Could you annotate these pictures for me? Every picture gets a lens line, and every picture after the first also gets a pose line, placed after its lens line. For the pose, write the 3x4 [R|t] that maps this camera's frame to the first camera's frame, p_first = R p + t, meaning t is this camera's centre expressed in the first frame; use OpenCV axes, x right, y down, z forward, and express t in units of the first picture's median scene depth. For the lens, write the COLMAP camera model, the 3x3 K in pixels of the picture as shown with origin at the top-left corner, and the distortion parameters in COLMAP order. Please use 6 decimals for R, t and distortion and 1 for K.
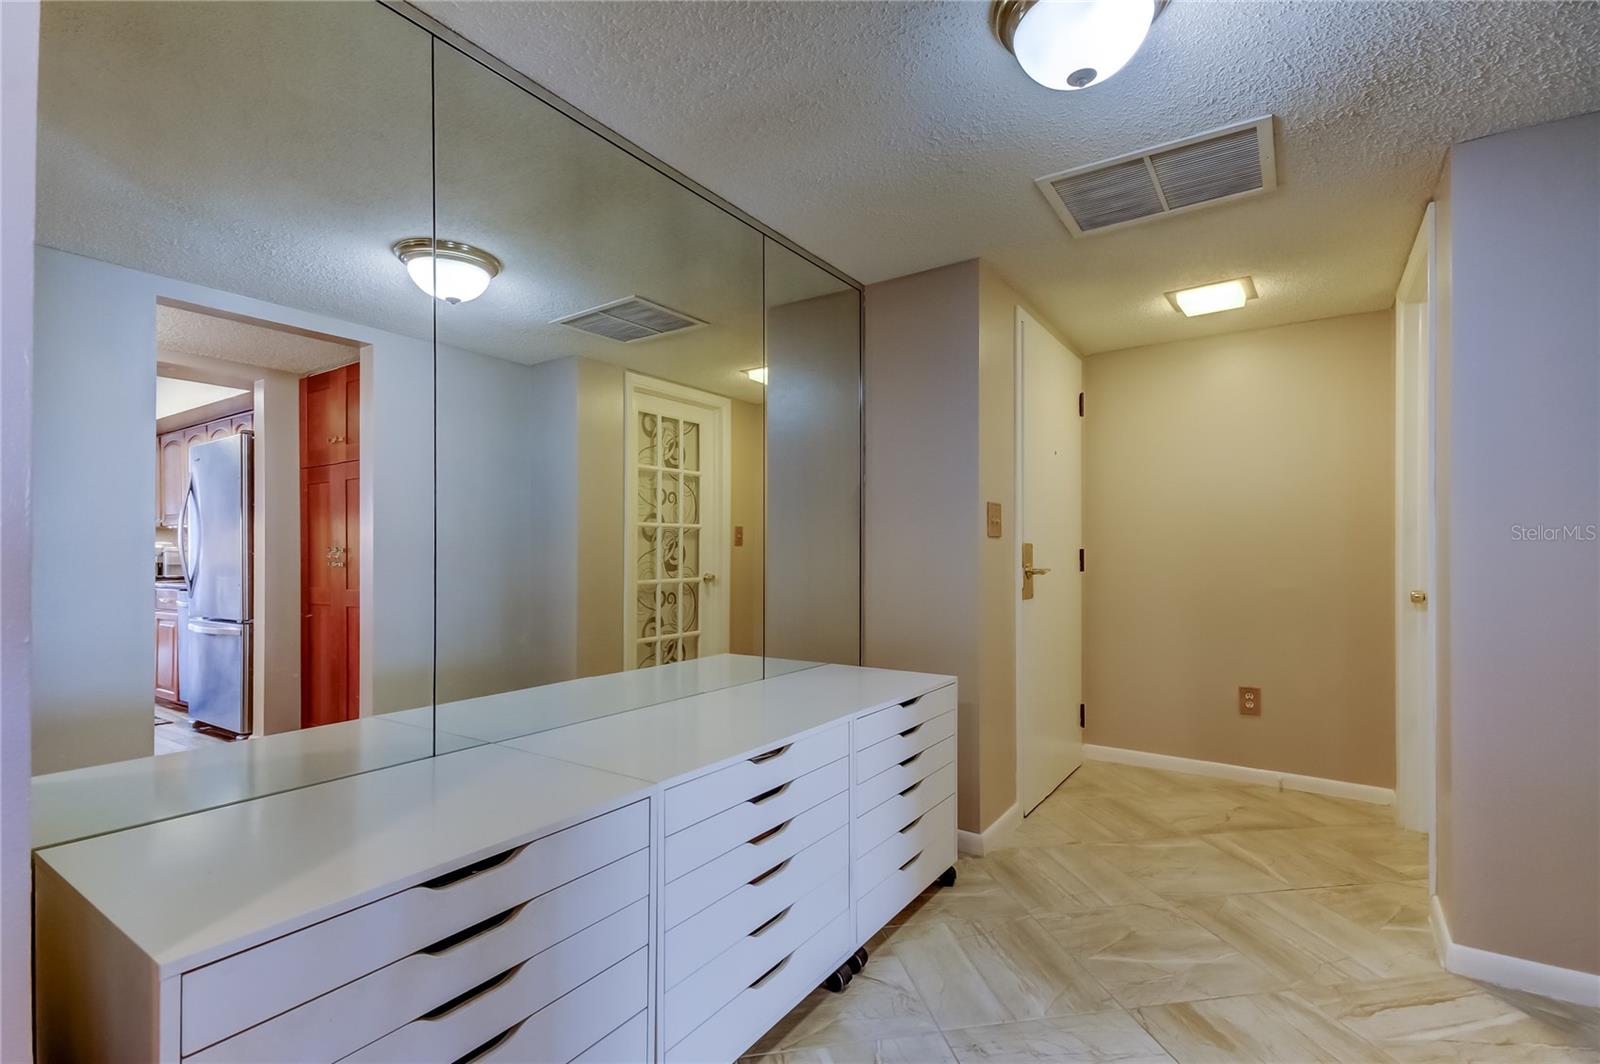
lens RADIAL K [[734.0, 0, 791.8], [0, 734.0, 555.2], [0, 0, 1]] dist [0.028177, -0.010763]
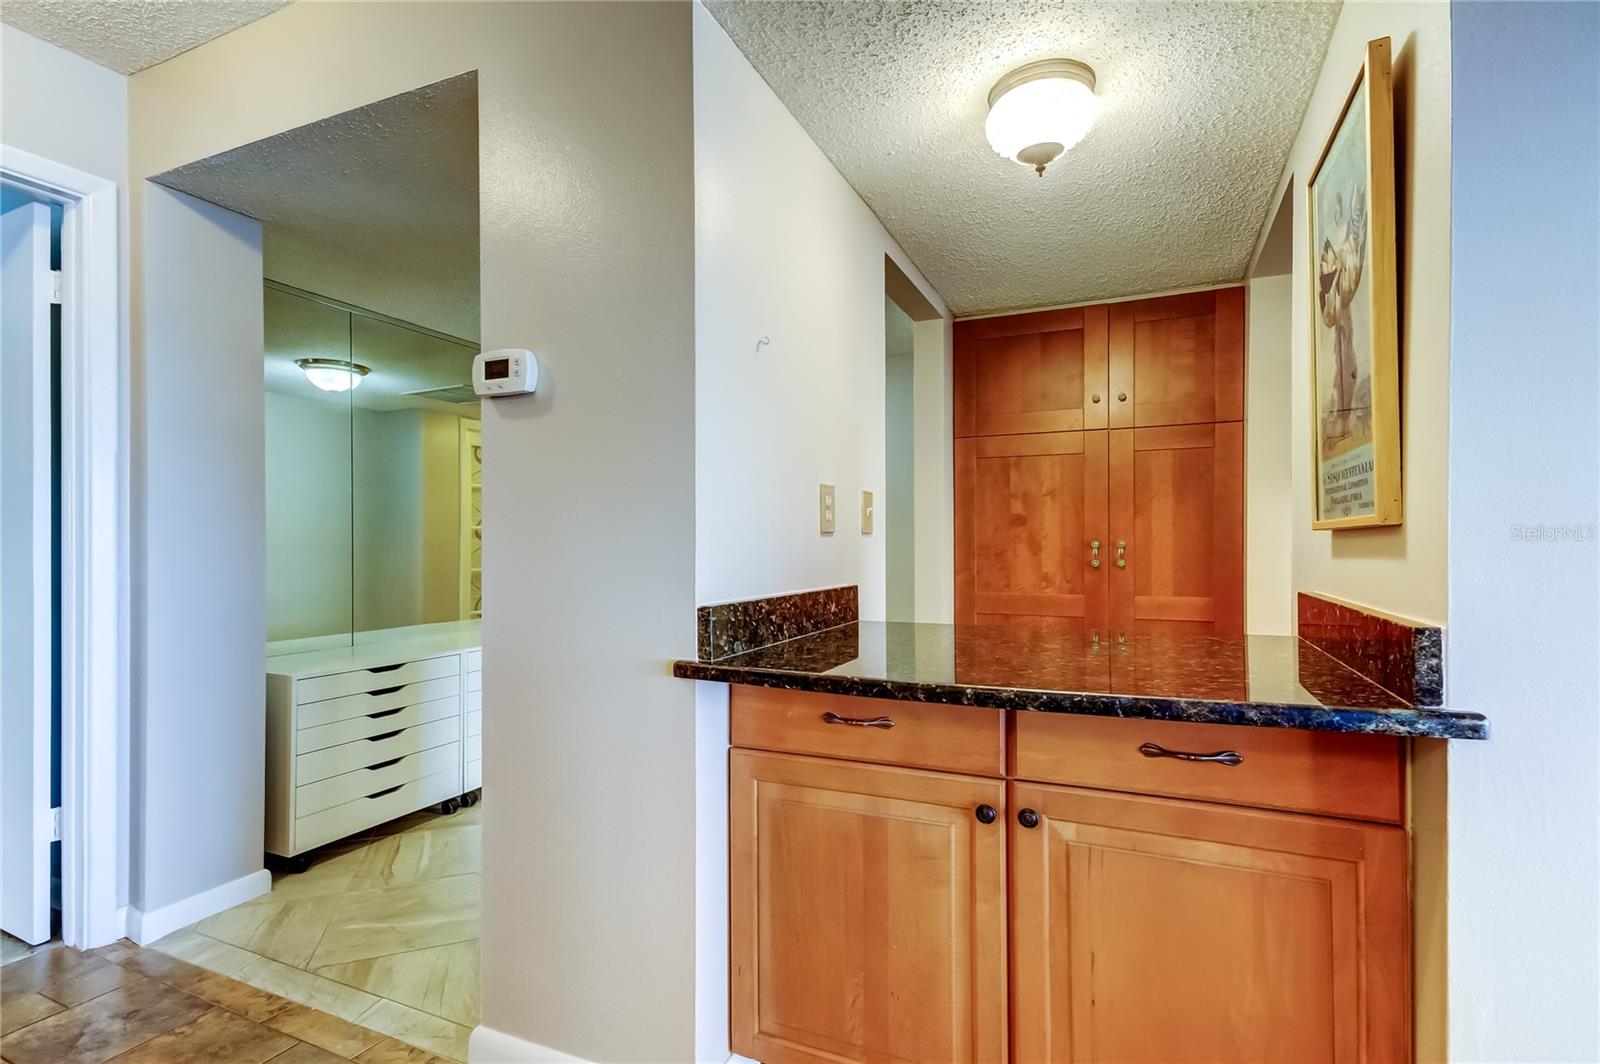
lens RADIAL K [[760.9, 0, 799.0], [0, 760.9, 578.0], [0, 0, 1]] dist [0.027845, 0.000041]
pose [[0.986134, -0.011699, 0.165537, 0.258347], [0.004613, 0.999059, 0.043124, -0.008908], [-0.165886, -0.041762, 0.985260, -0.861383]]
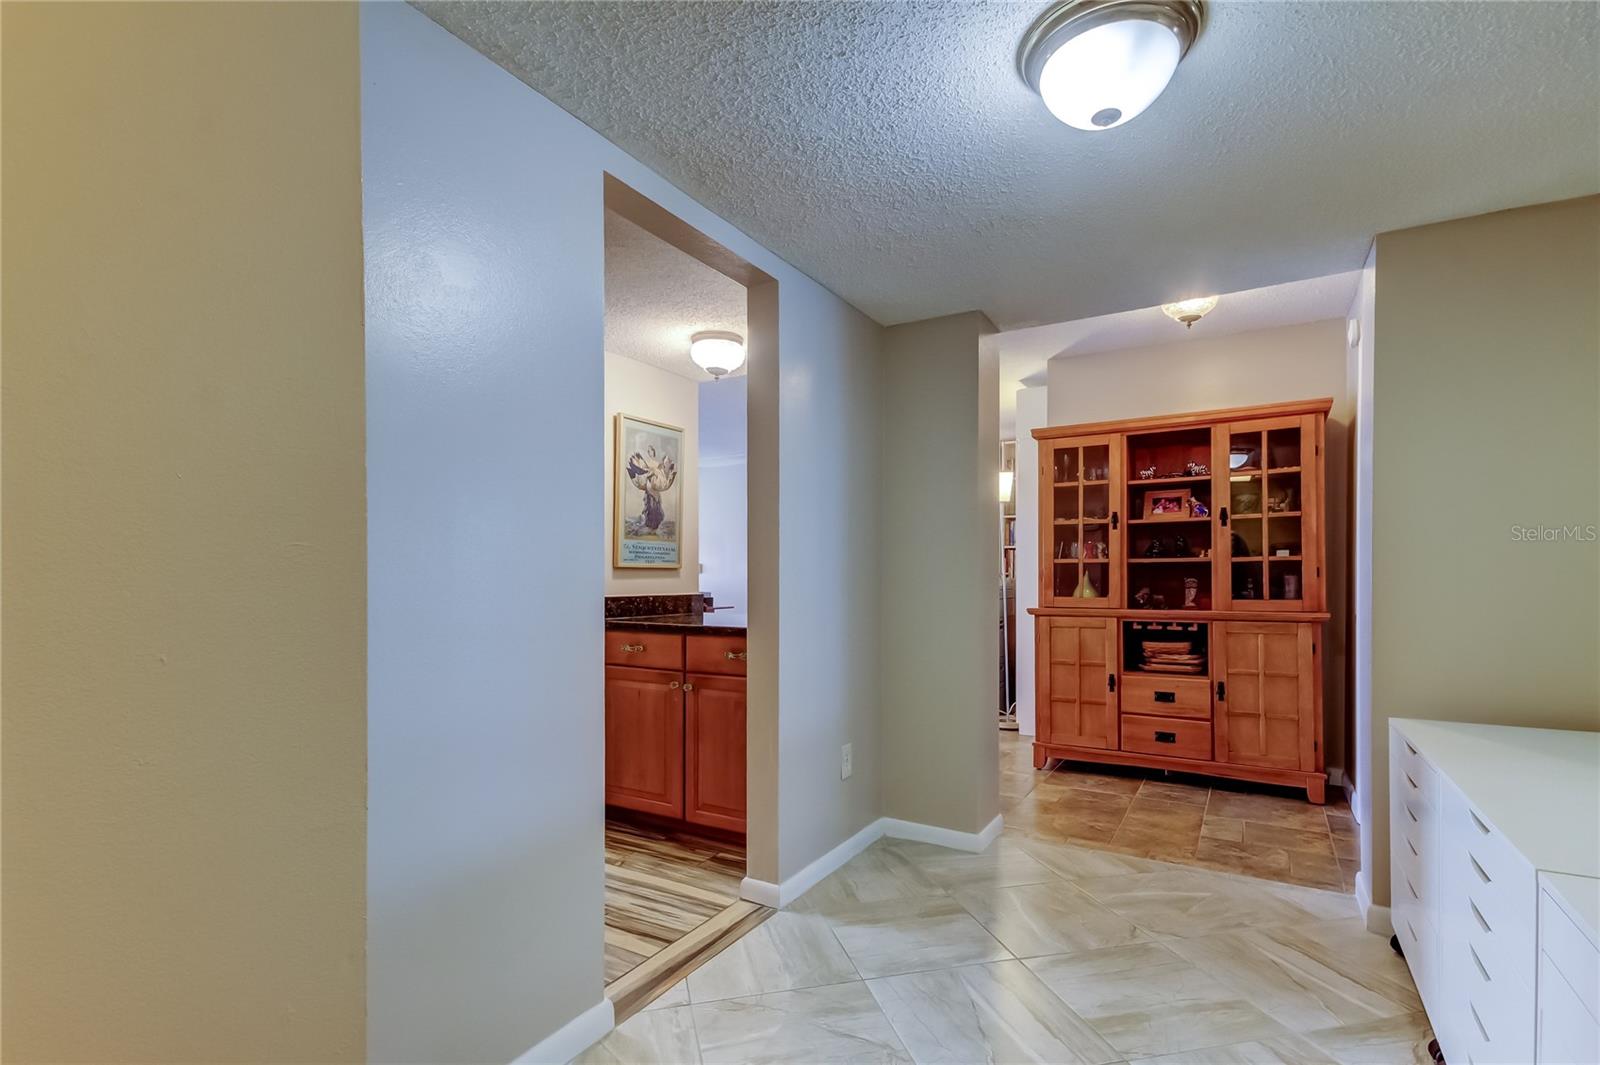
lens RADIAL K [[760.9, 0, 799.0], [0, 760.9, 578.5], [0, 0, 1]] dist [0.027845, 0.000041]
pose [[-0.998129, -0.000262, -0.061144, 0.525530], [-0.000517, 0.999991, 0.004162, -0.004387], [0.061143, 0.004186, -0.998120, 1.231880]]
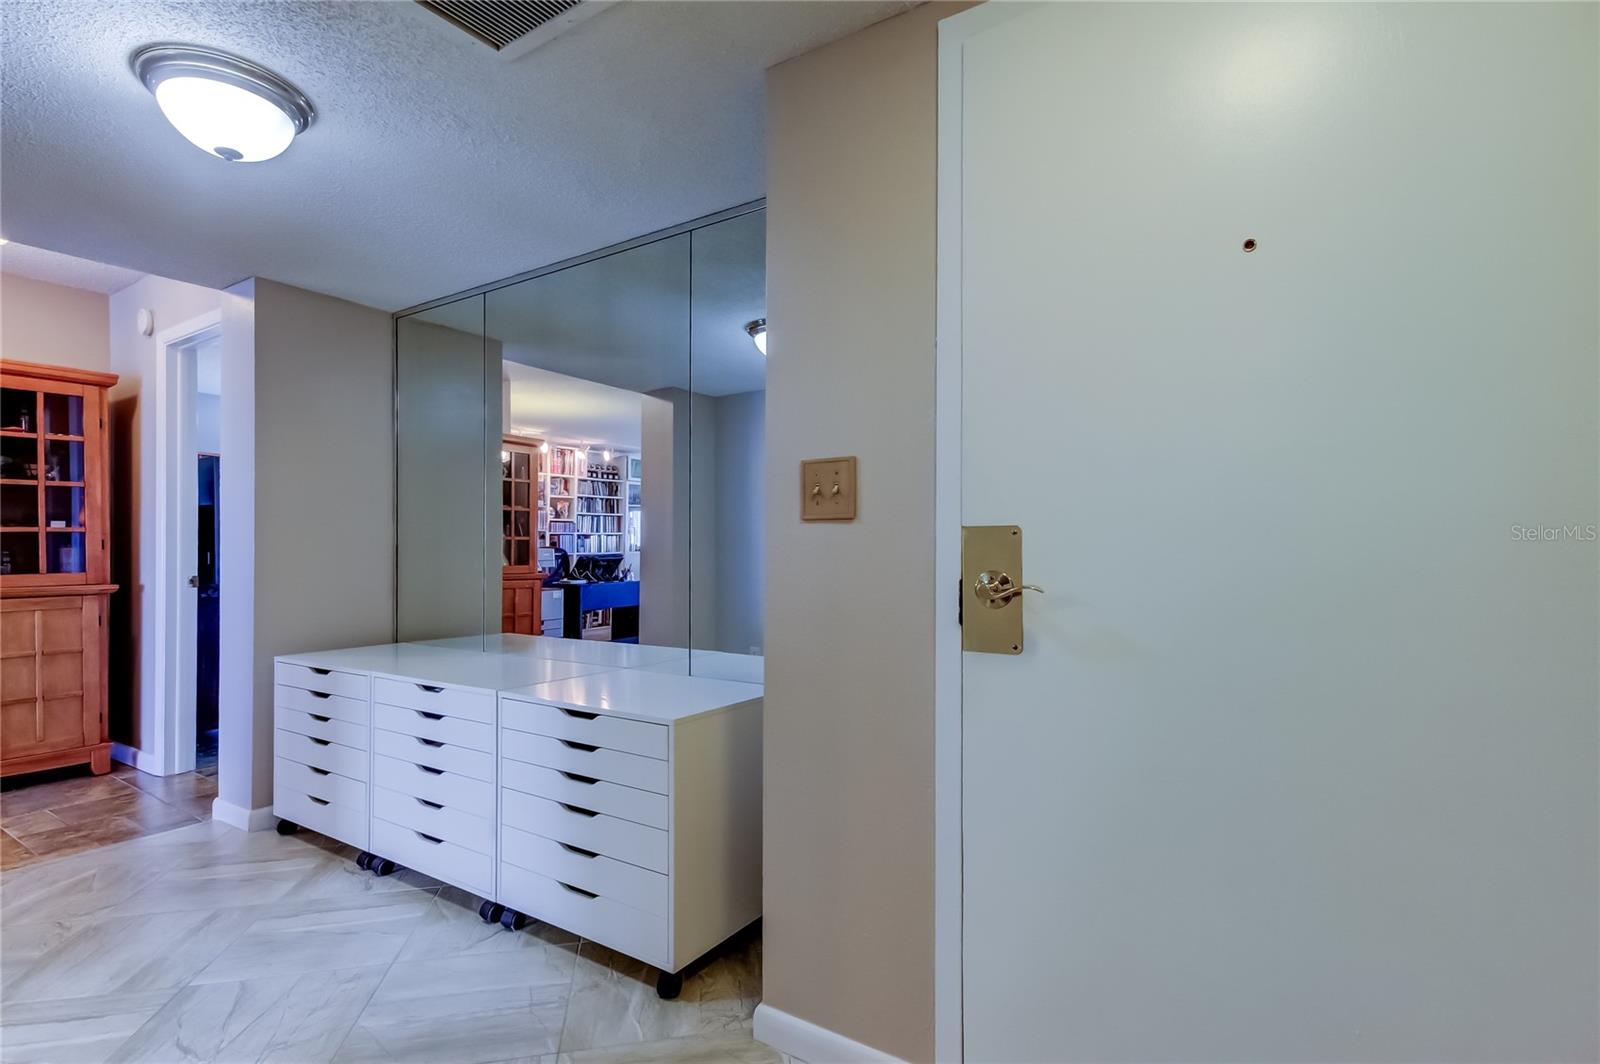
lens RADIAL K [[764.7, 0, 825.8], [0, 764.7, 550.5], [0, 0, 1]] dist [0.032991, -0.011739]
pose [[0.033509, -0.001518, -0.999437, 1.019675], [-0.002529, 0.999996, -0.001604, -0.000223], [0.999435, 0.002581, 0.033505, 1.160594]]
